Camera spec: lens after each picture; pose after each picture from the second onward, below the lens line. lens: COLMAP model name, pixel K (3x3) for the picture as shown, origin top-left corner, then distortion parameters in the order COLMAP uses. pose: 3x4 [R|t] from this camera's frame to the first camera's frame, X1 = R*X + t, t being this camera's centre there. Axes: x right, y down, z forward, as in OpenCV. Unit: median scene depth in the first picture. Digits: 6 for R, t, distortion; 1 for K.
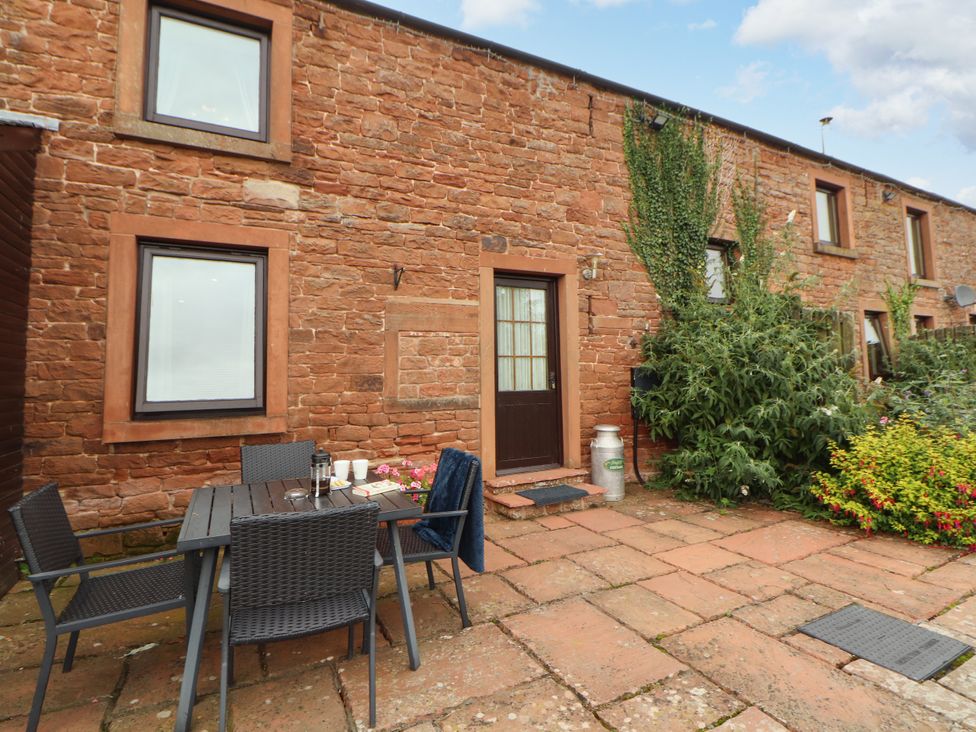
lens RADIAL K [[501.4, 0, 496.3], [0, 501.4, 343.5], [0, 0, 1]] dist [0.003499, -0.017259]
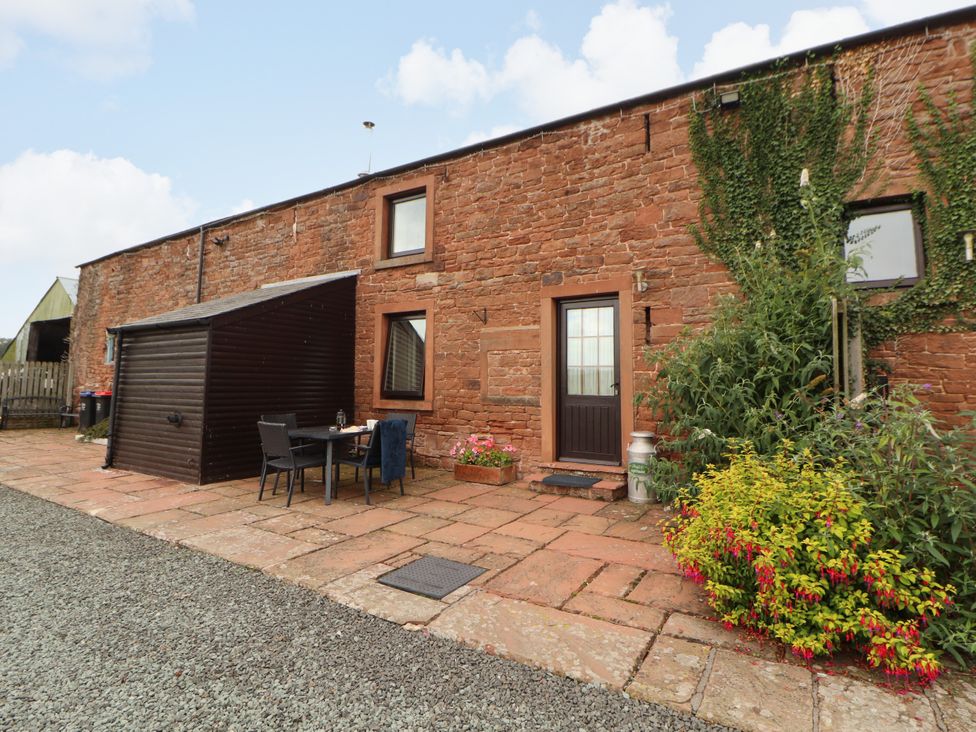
lens RADIAL K [[501.4, 0, 496.3], [0, 501.4, 343.5], [0, 0, 1]] dist [0.003499, -0.017259]
pose [[0.517035, -0.048334, -0.854599, 1.031474], [0.038898, 0.998700, -0.032951, 0.003051], [0.855080, -0.016205, 0.518243, 0.215953]]
